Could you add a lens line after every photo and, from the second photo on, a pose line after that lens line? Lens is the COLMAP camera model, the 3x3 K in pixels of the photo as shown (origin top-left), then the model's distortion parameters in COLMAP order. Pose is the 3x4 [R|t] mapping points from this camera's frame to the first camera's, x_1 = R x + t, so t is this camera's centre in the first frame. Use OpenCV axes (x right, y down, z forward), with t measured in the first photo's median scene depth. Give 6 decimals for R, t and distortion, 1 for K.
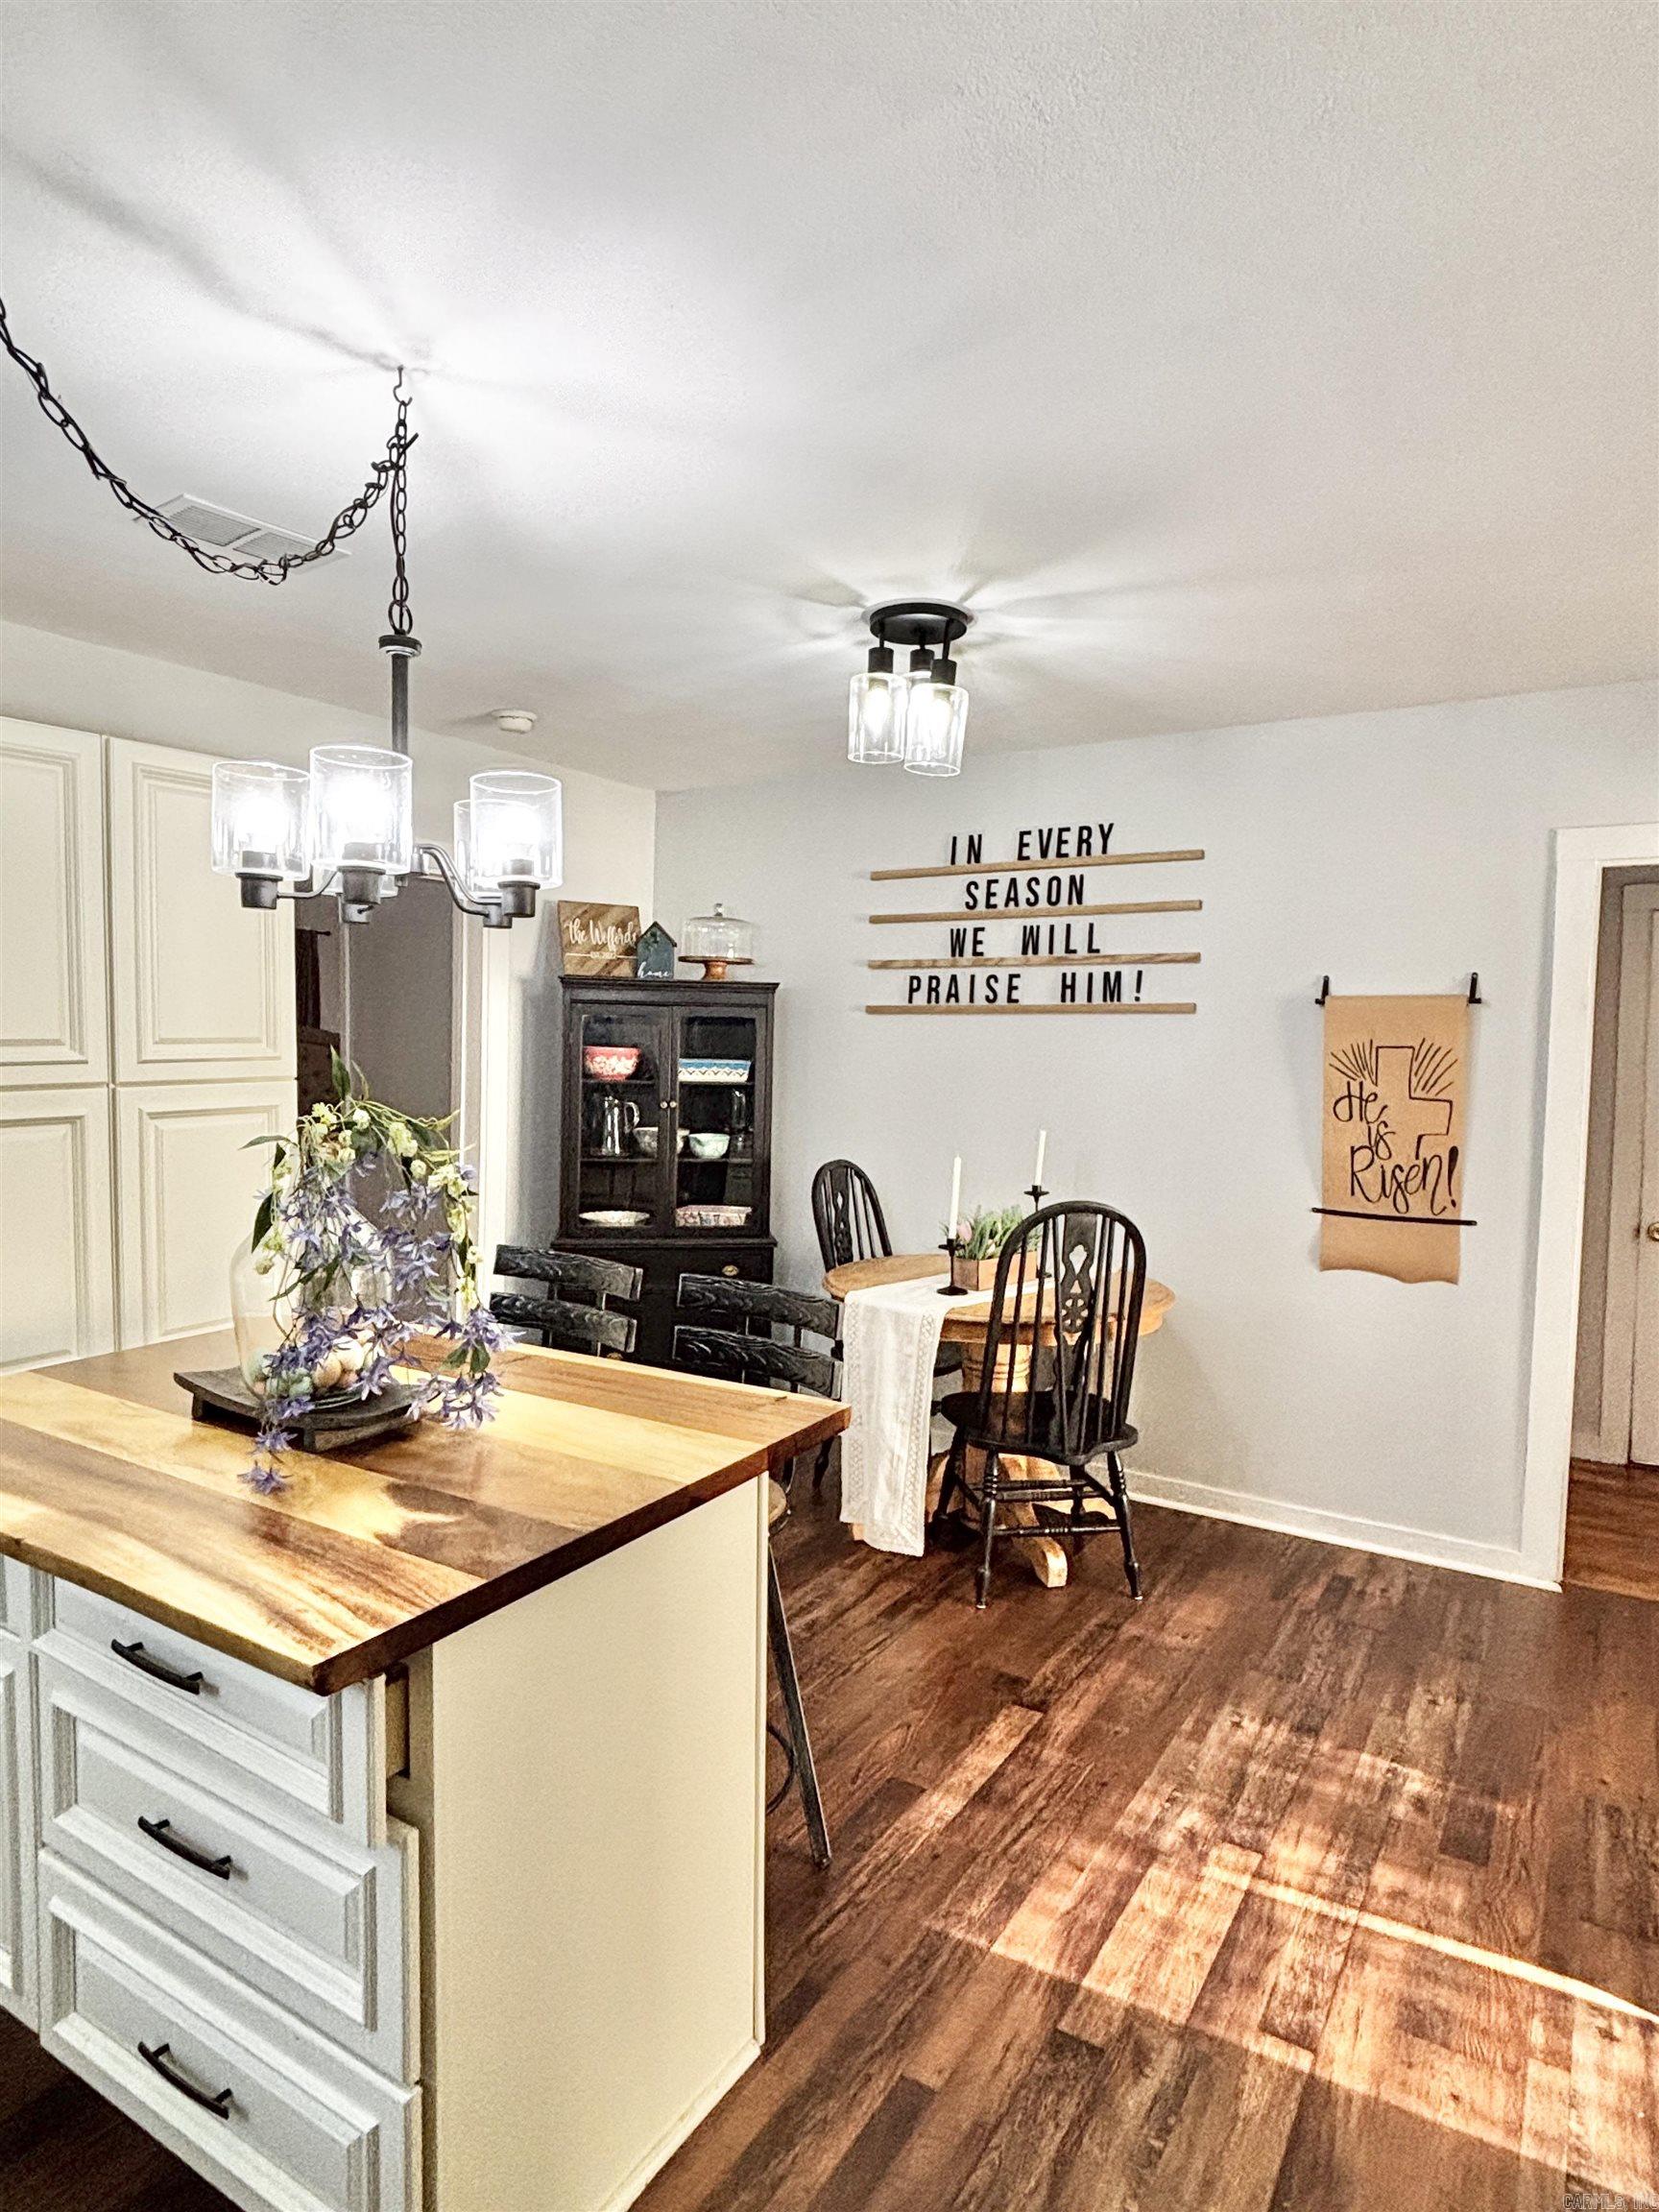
lens RADIAL K [[1281.2, 0, 835.4], [0, 1281.2, 1099.2], [0, 0, 1]] dist [-0.013287, 0.003853]
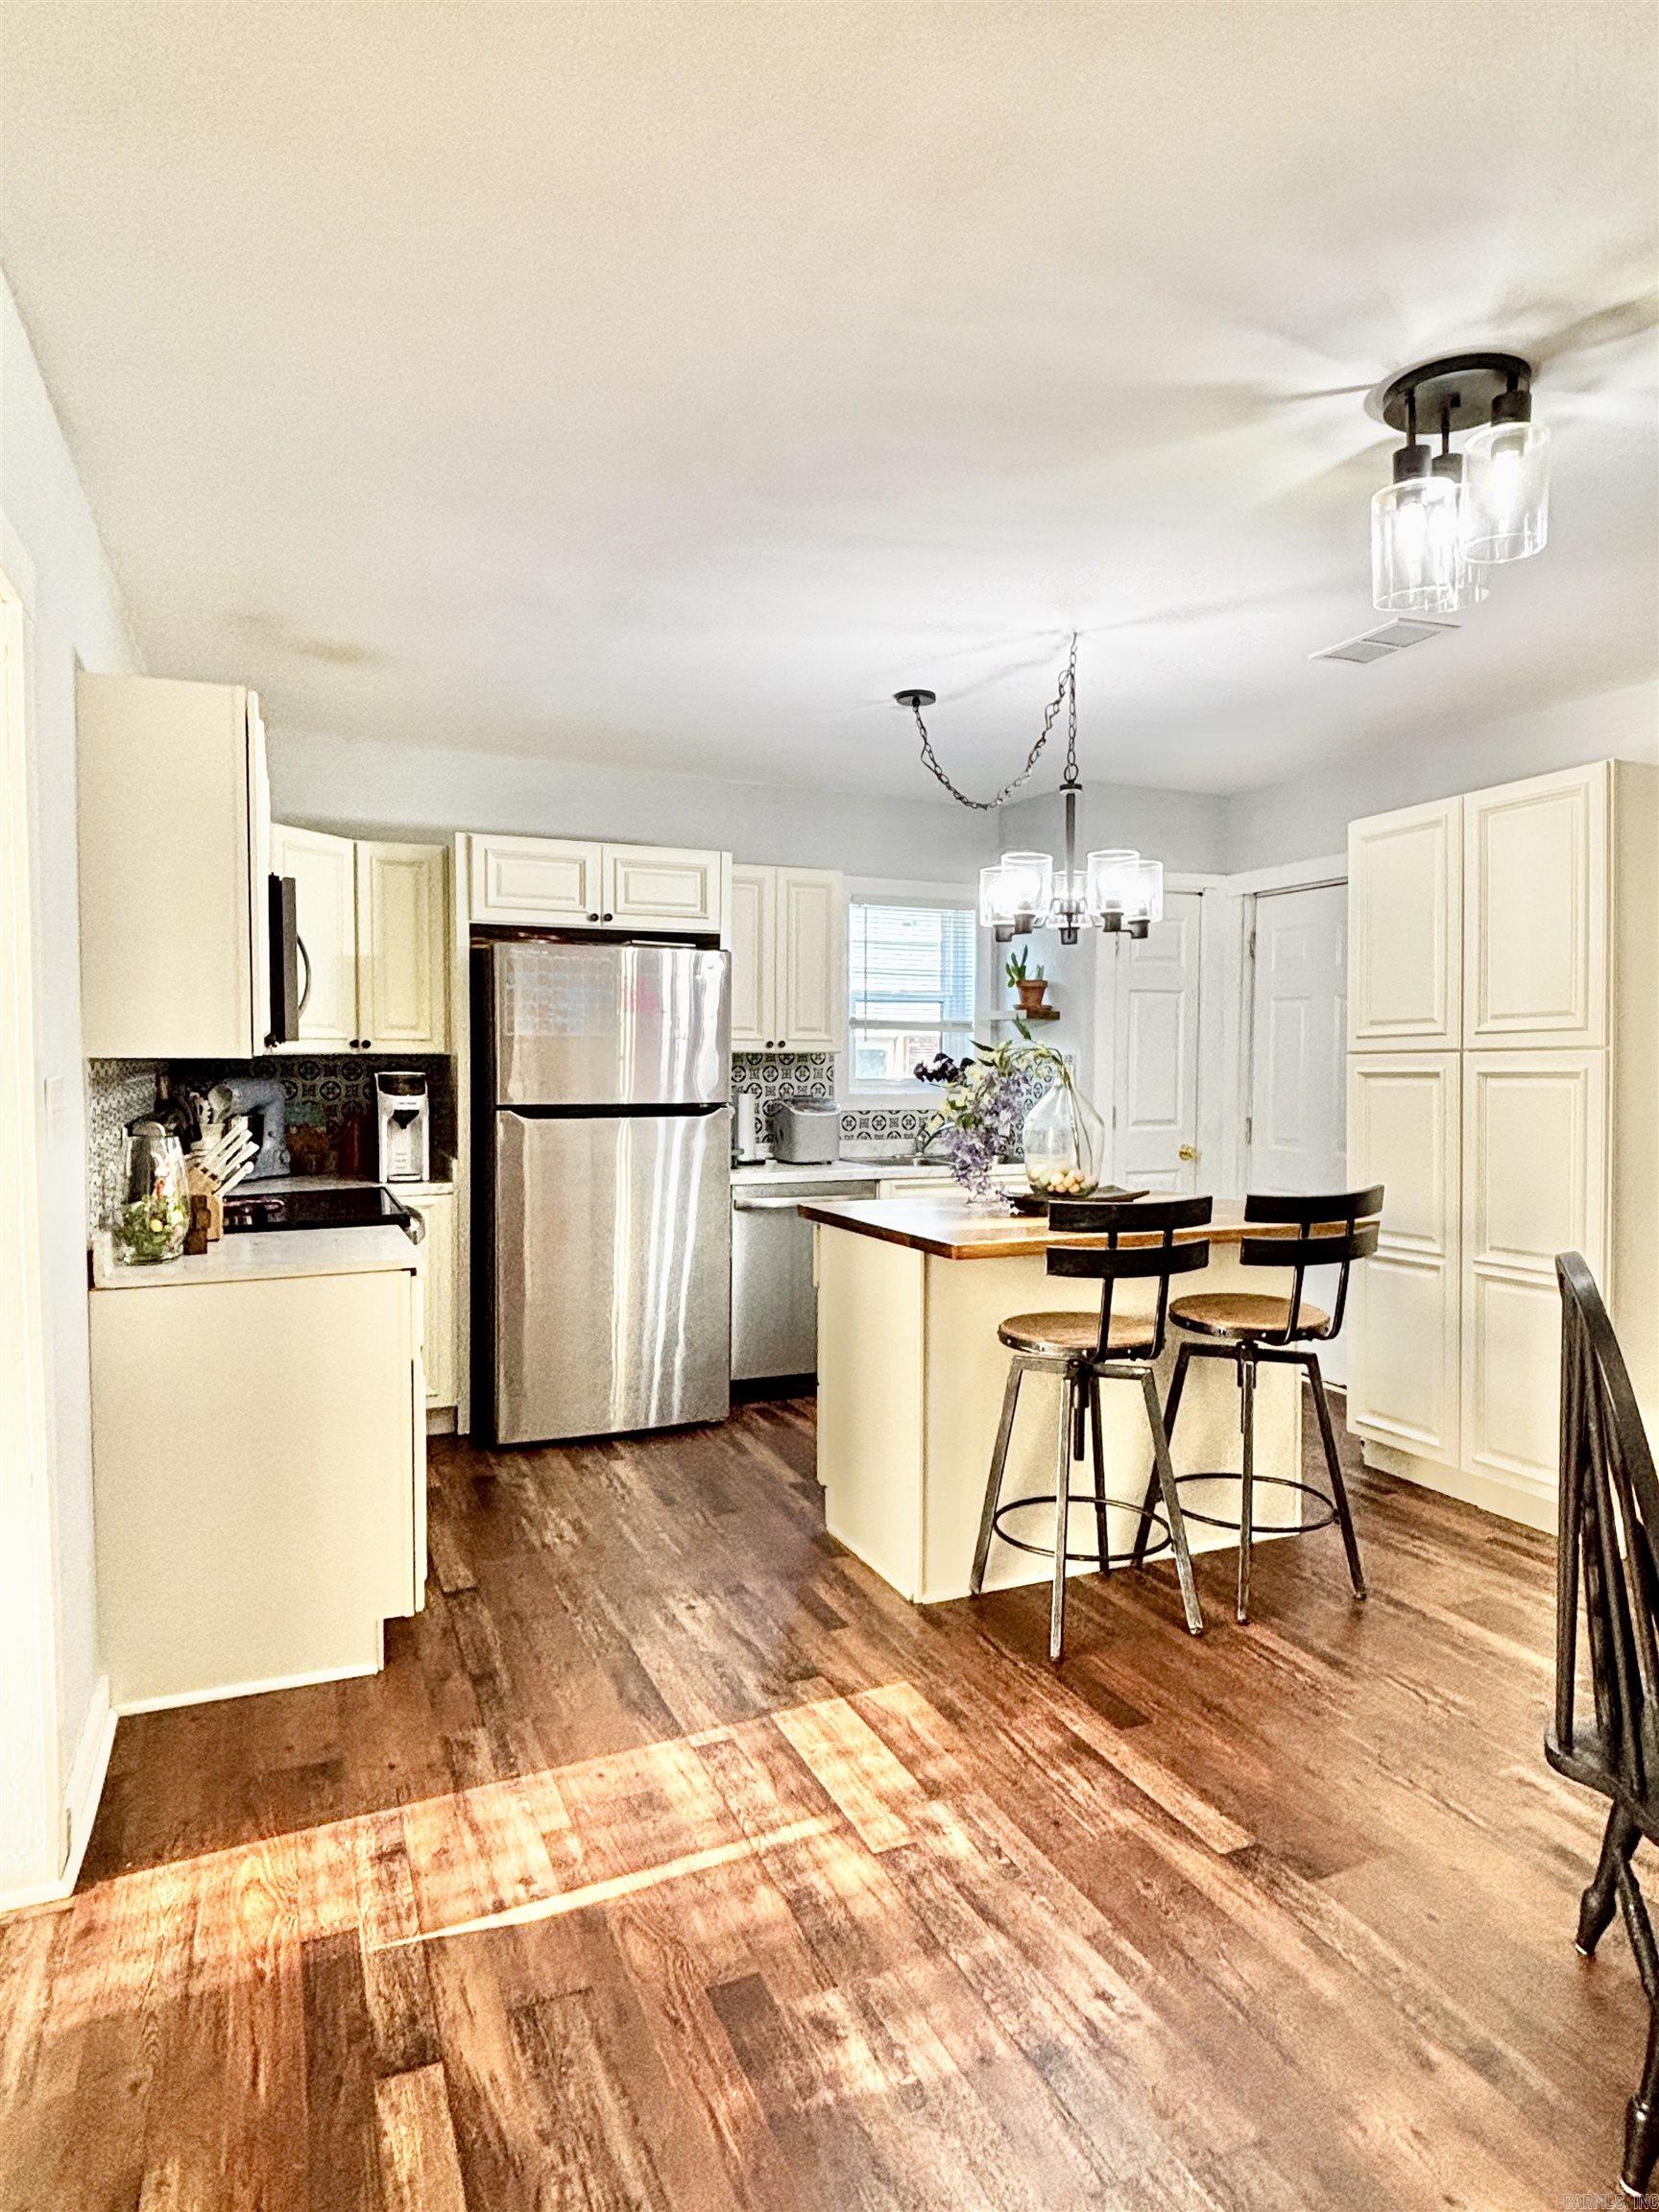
lens RADIAL K [[1242.0, 0, 836.6], [0, 1242.0, 1099.0], [0, 0, 1]] dist [-0.043207, -0.000306]
pose [[-0.564669, 0.013194, -0.825212, 1.136201], [-0.048193, 0.997639, 0.048928, 0.011381], [0.823909, 0.067398, -0.562700, 1.530418]]
